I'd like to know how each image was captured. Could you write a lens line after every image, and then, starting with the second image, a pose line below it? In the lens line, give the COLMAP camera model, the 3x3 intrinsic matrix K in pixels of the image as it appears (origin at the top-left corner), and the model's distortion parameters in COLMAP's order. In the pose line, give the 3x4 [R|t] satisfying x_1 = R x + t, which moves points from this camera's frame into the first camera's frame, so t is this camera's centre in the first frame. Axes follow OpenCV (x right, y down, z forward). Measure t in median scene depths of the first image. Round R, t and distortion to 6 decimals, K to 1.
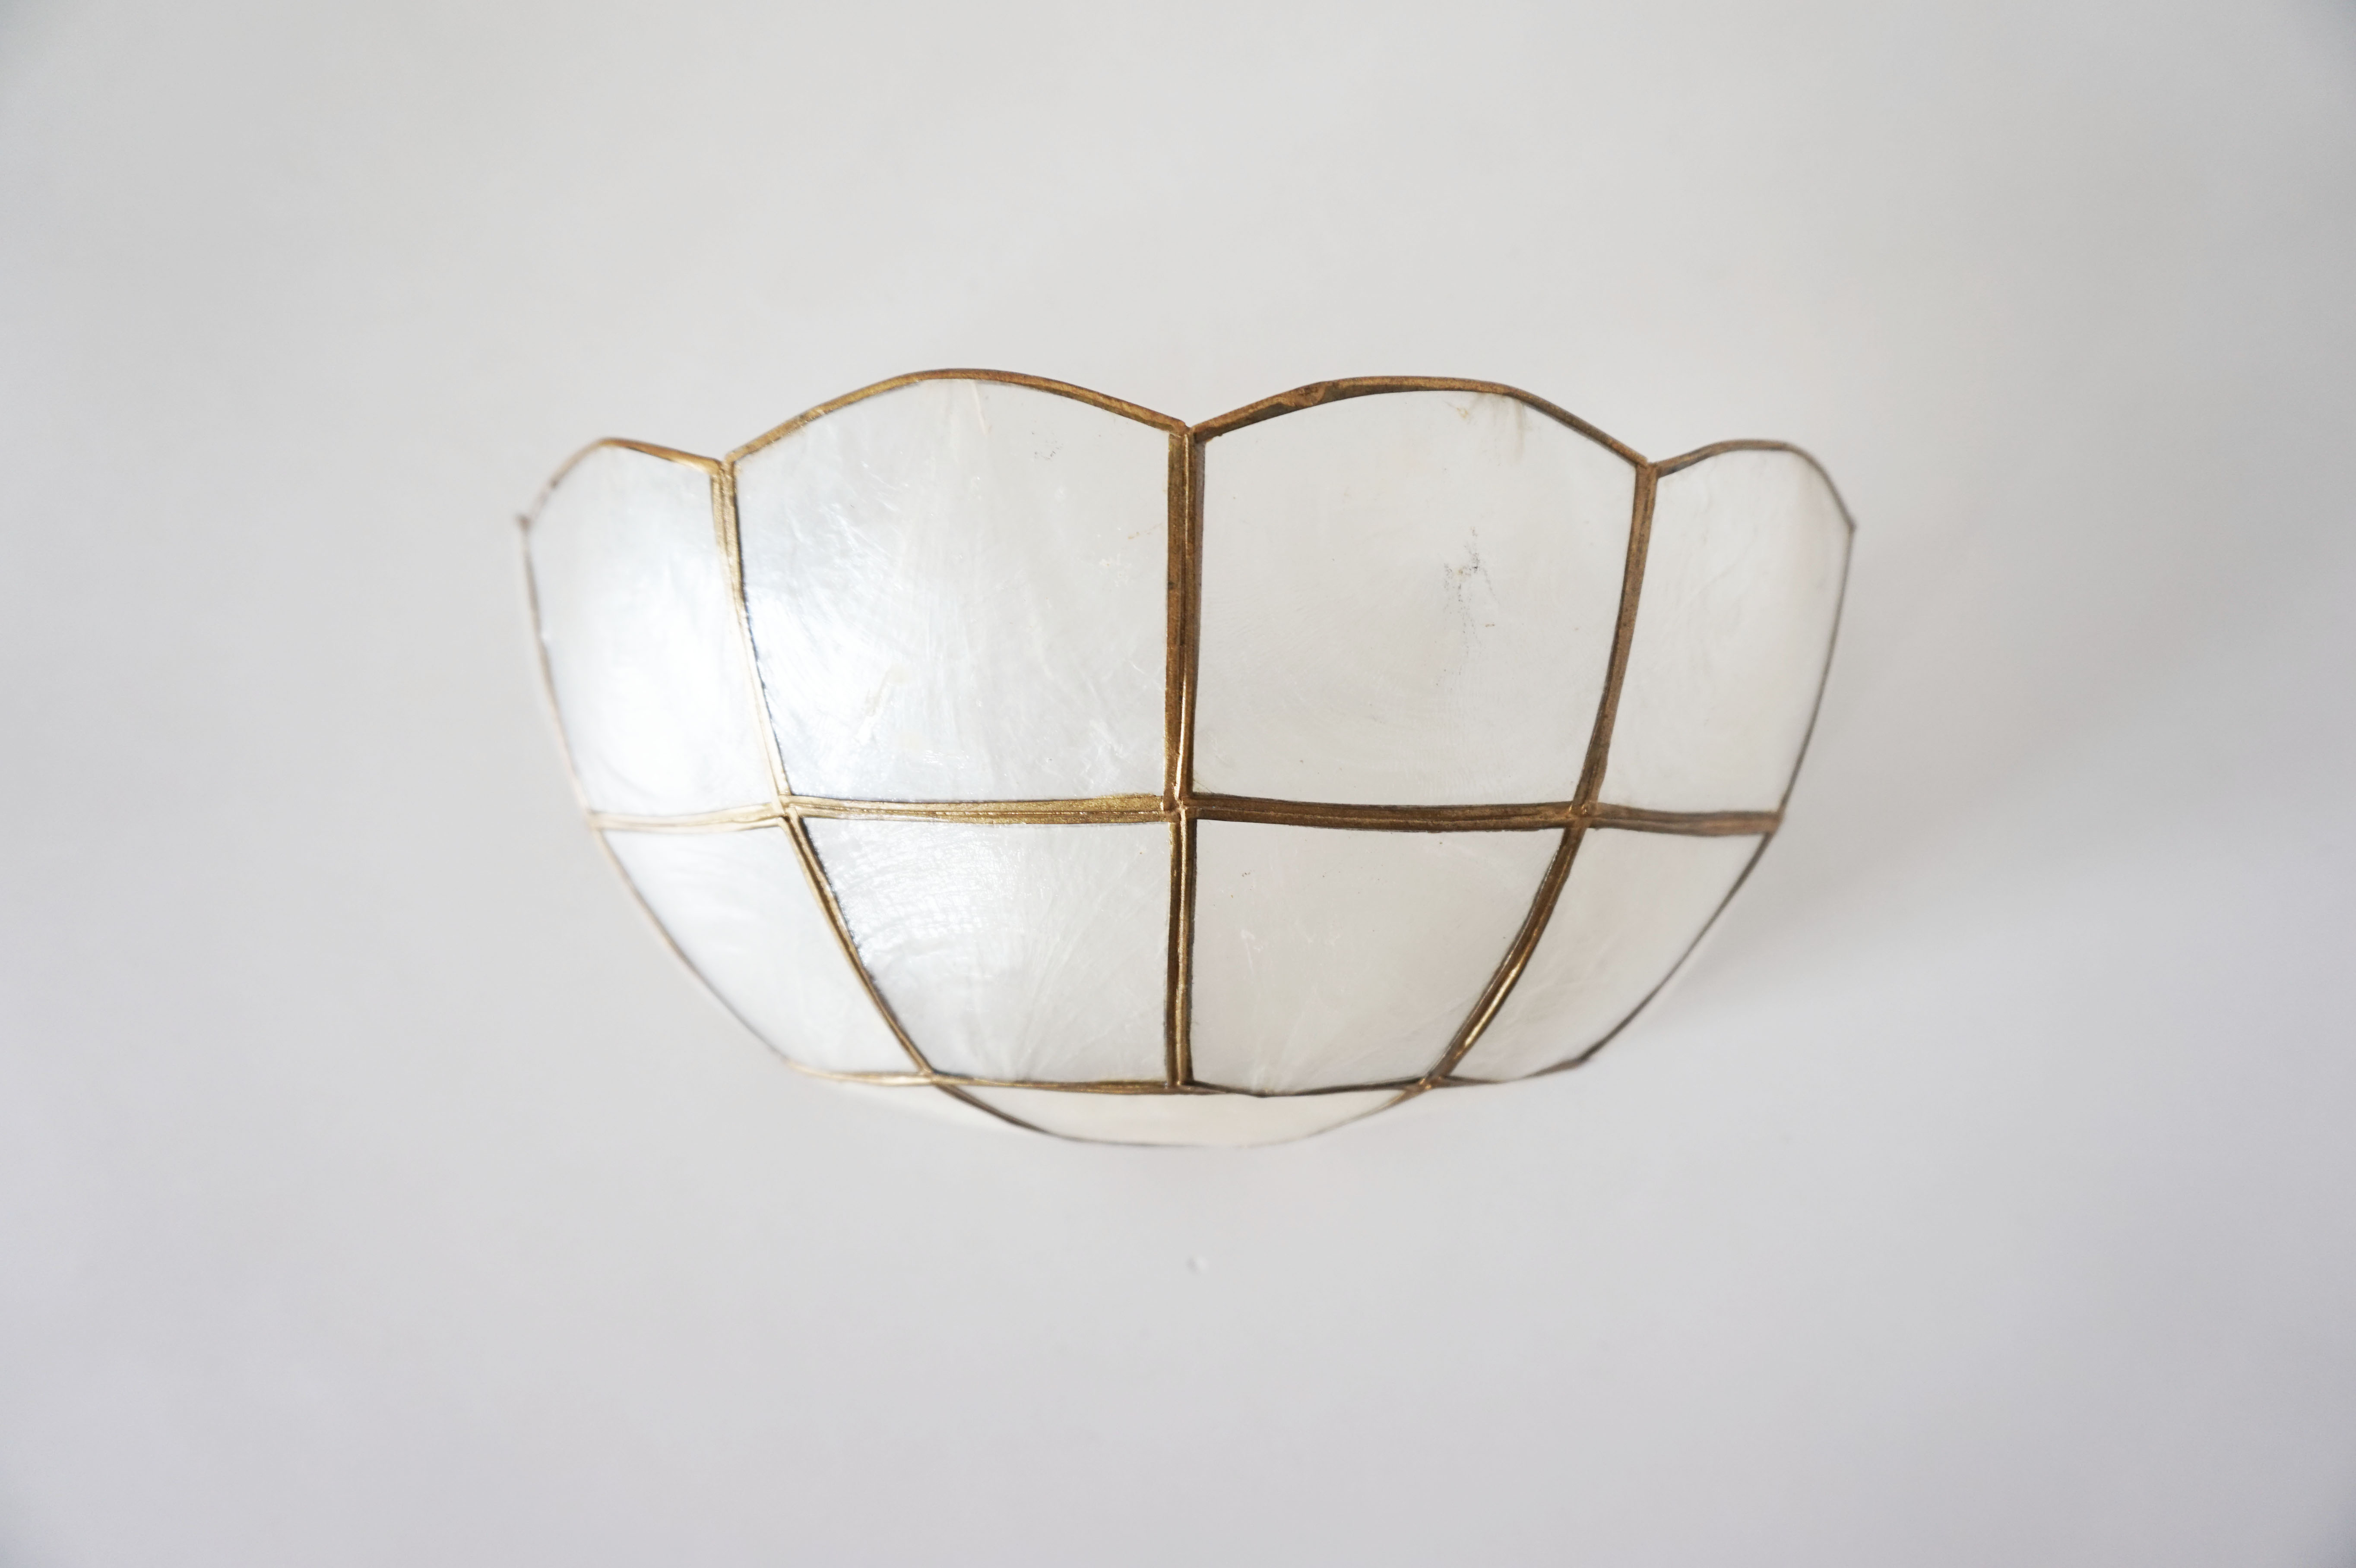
lens RADIAL K [[1622.8, 0, 1178.0], [0, 1622.8, 784.0], [0, 0, 1]] dist [-0.029801, 0.000248]
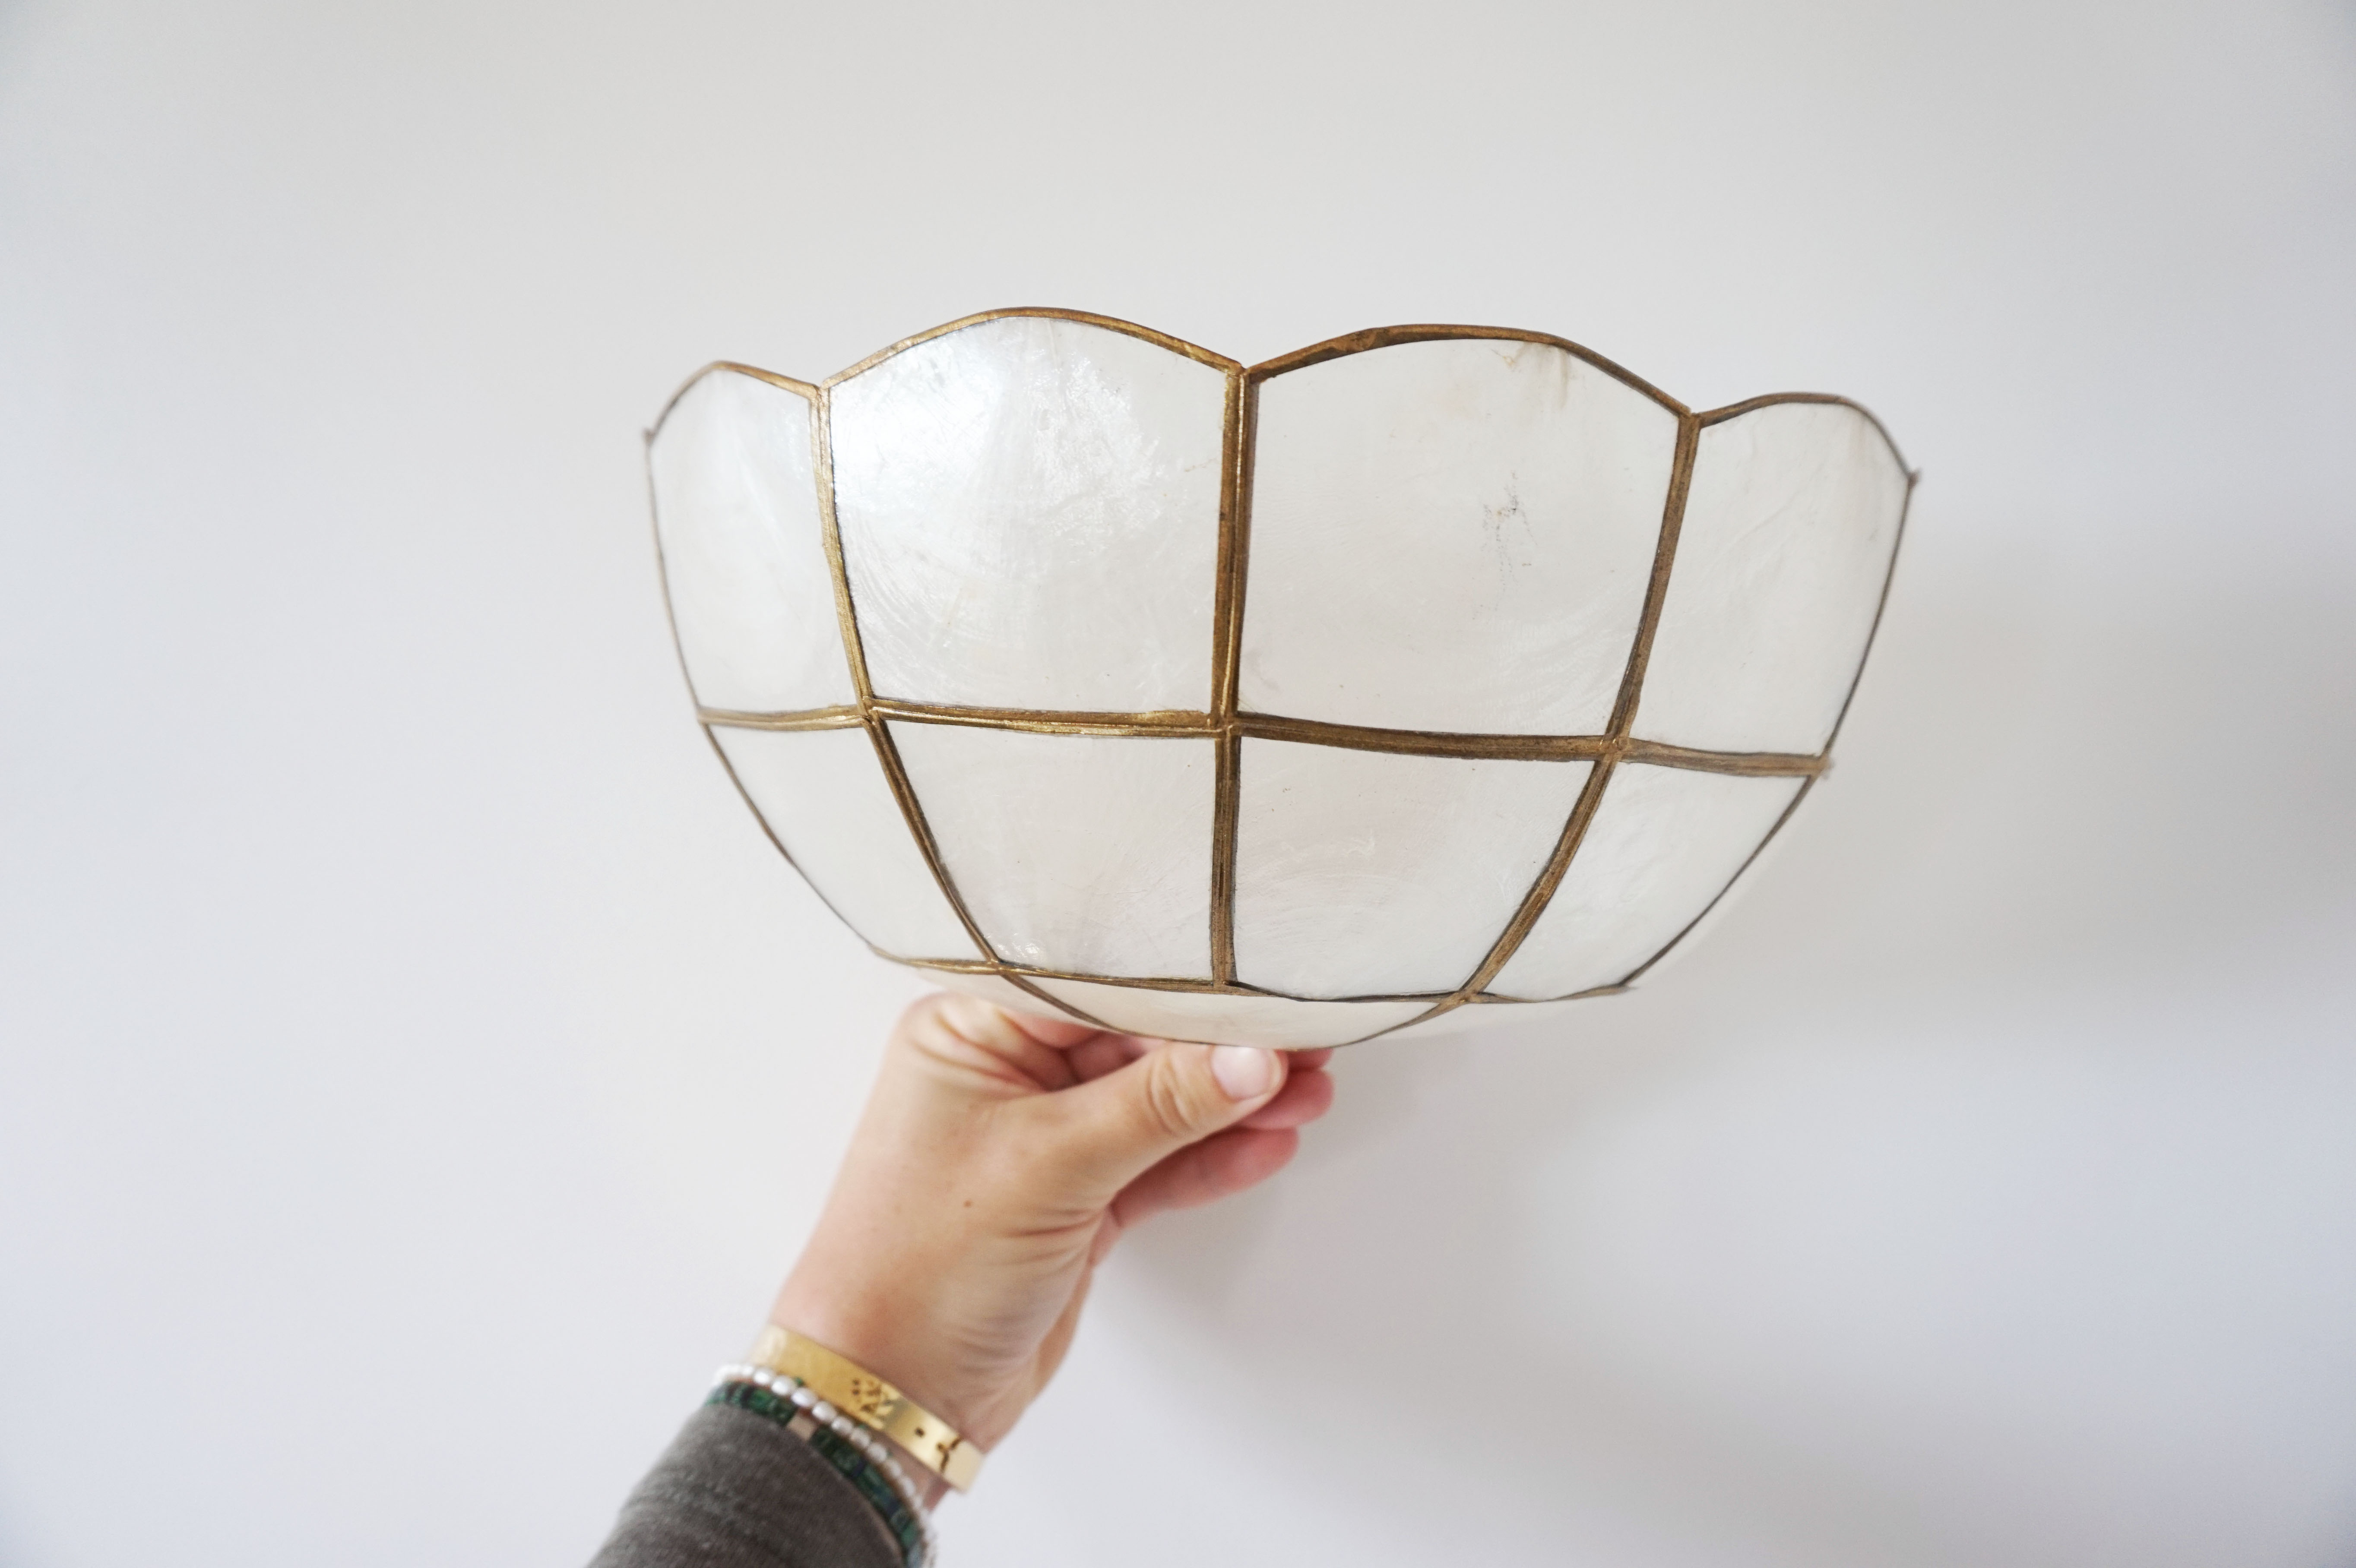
lens RADIAL K [[1622.8, 0, 1178.0], [0, 1622.8, 784.0], [0, 0, 1]] dist [-0.029801, 0.000248]
pose [[0.995972, 0.045704, -0.077140, 0.052978], [-0.042046, 0.997943, 0.048389, 0.002900], [0.079193, -0.044950, 0.995845, -0.070805]]
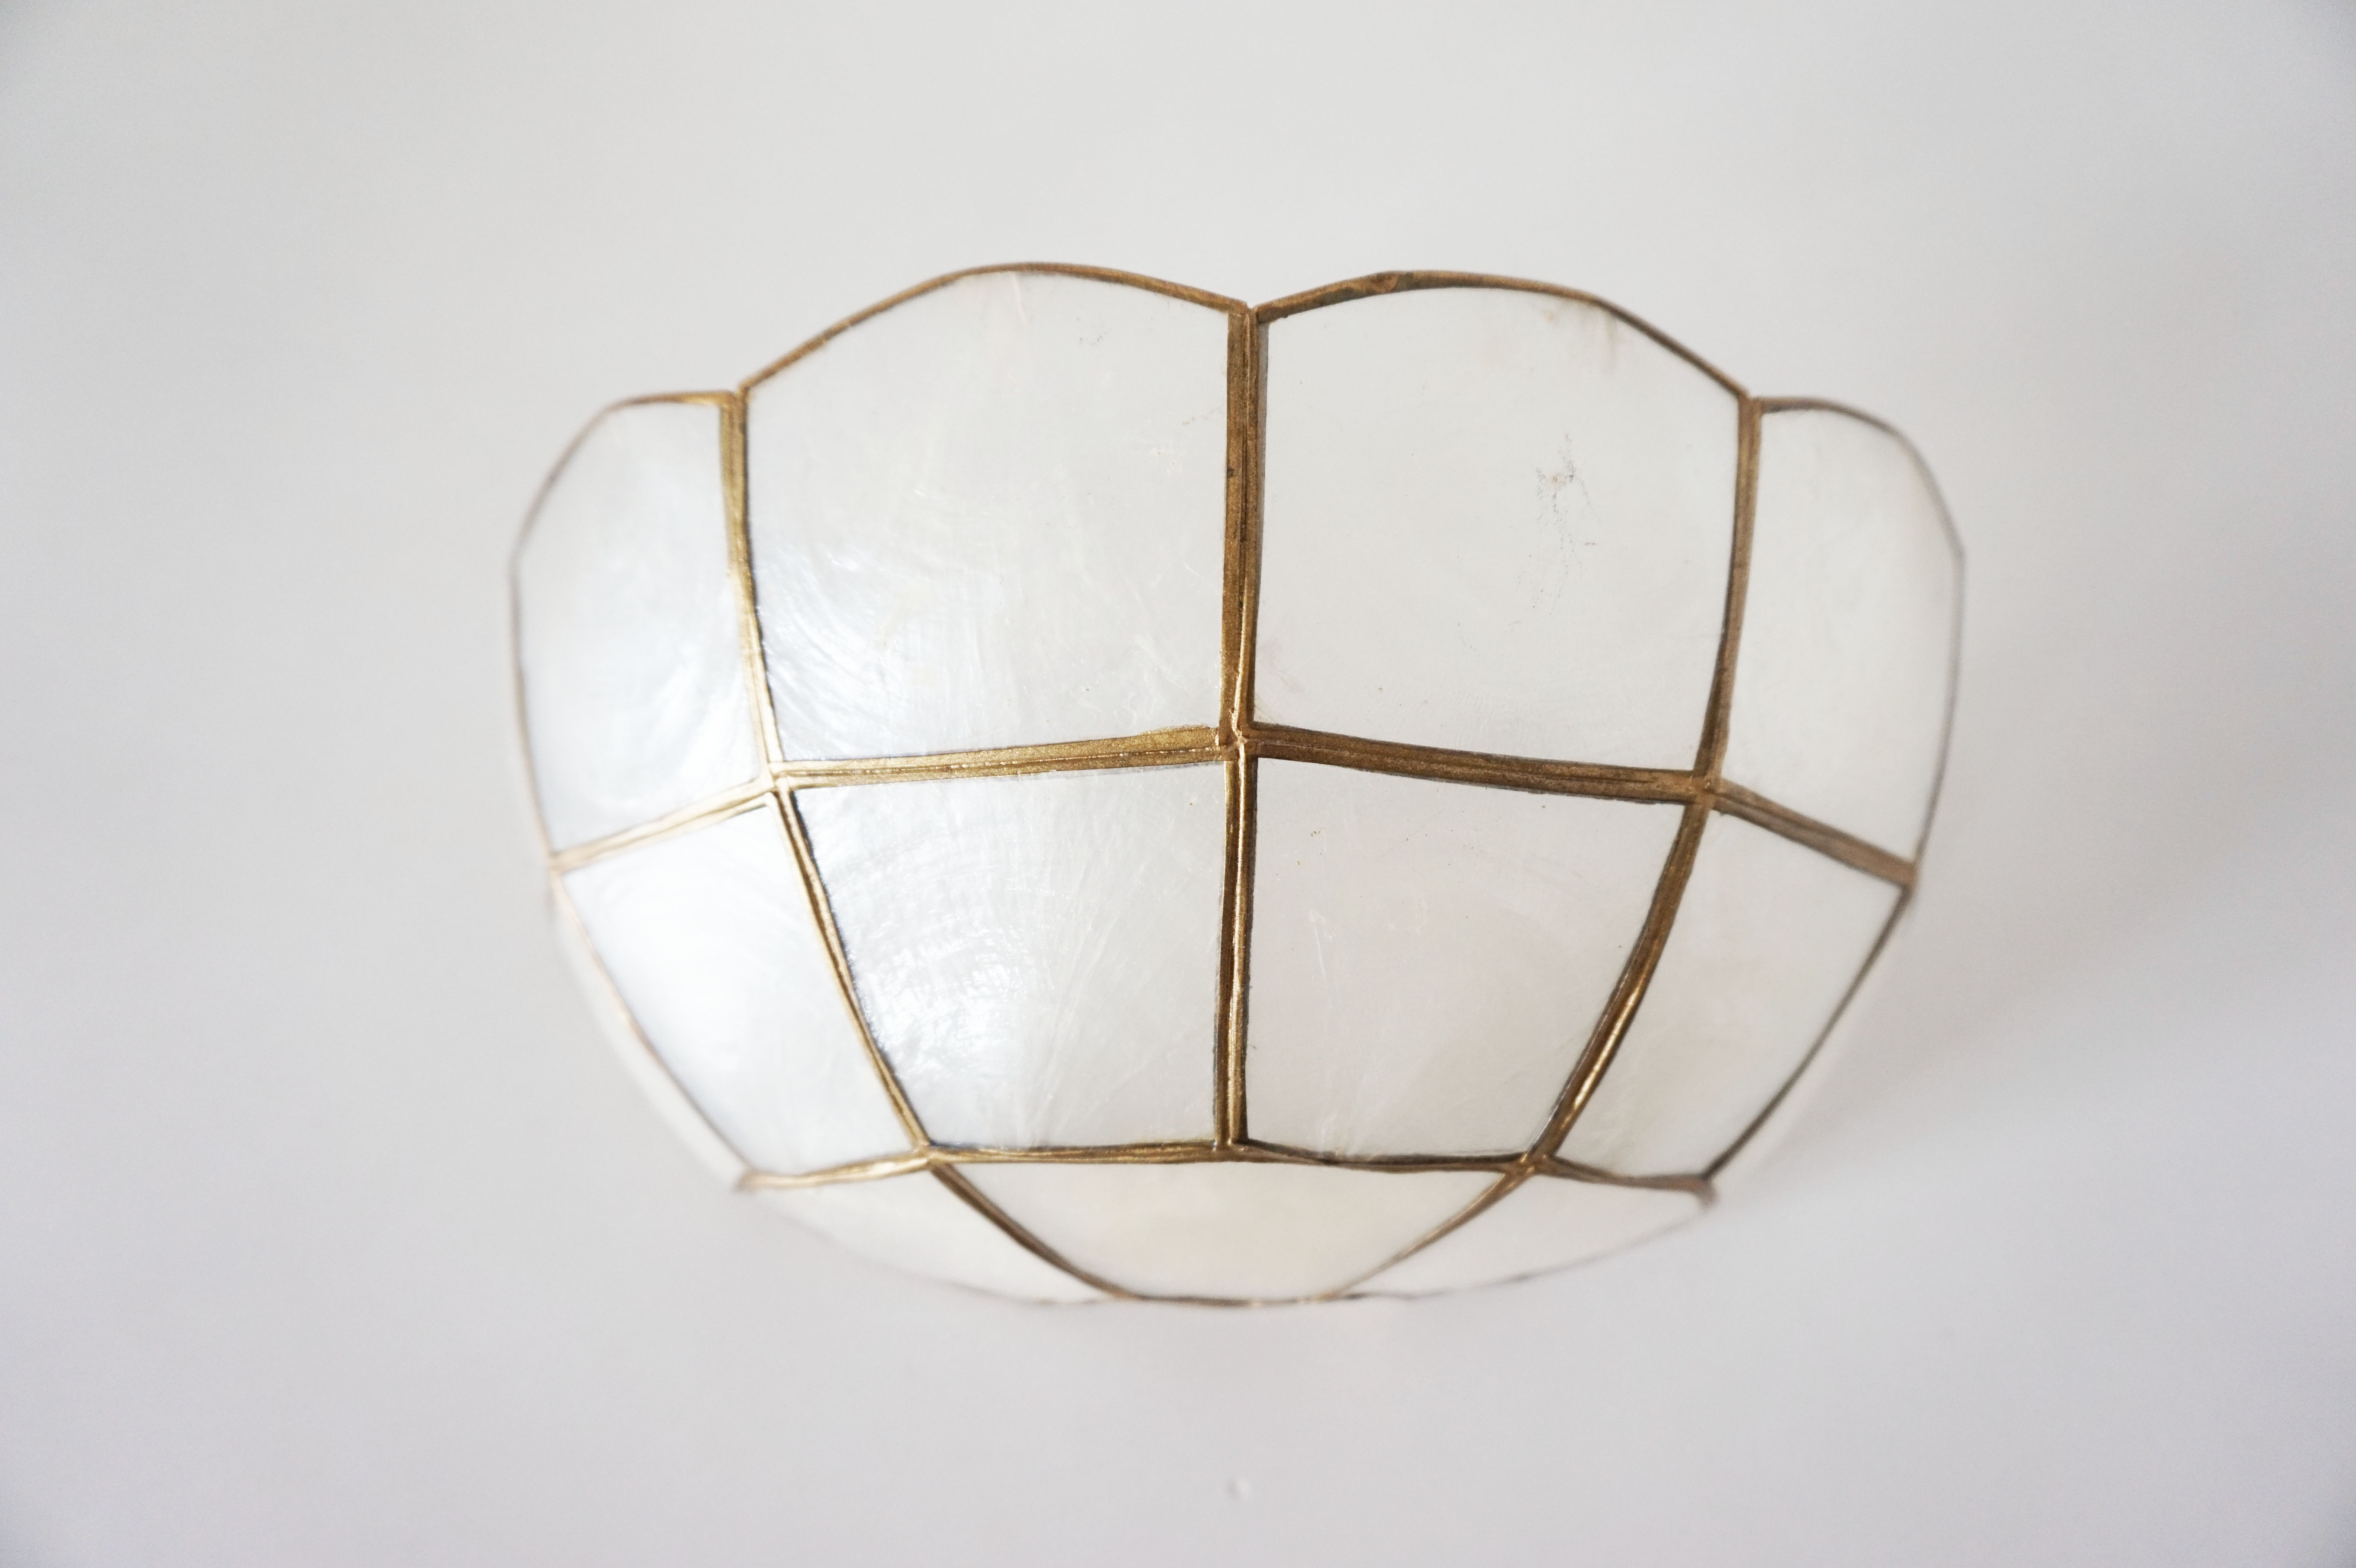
lens RADIAL K [[1622.8, 0, 1178.0], [0, 1622.8, 784.0], [0, 0, 1]] dist [-0.029801, 0.000248]
pose [[0.999967, 0.006315, -0.005136, -0.025300], [-0.007468, 0.962830, -0.270006, 0.259404], [0.003240, 0.270035, 0.962845, 0.182445]]
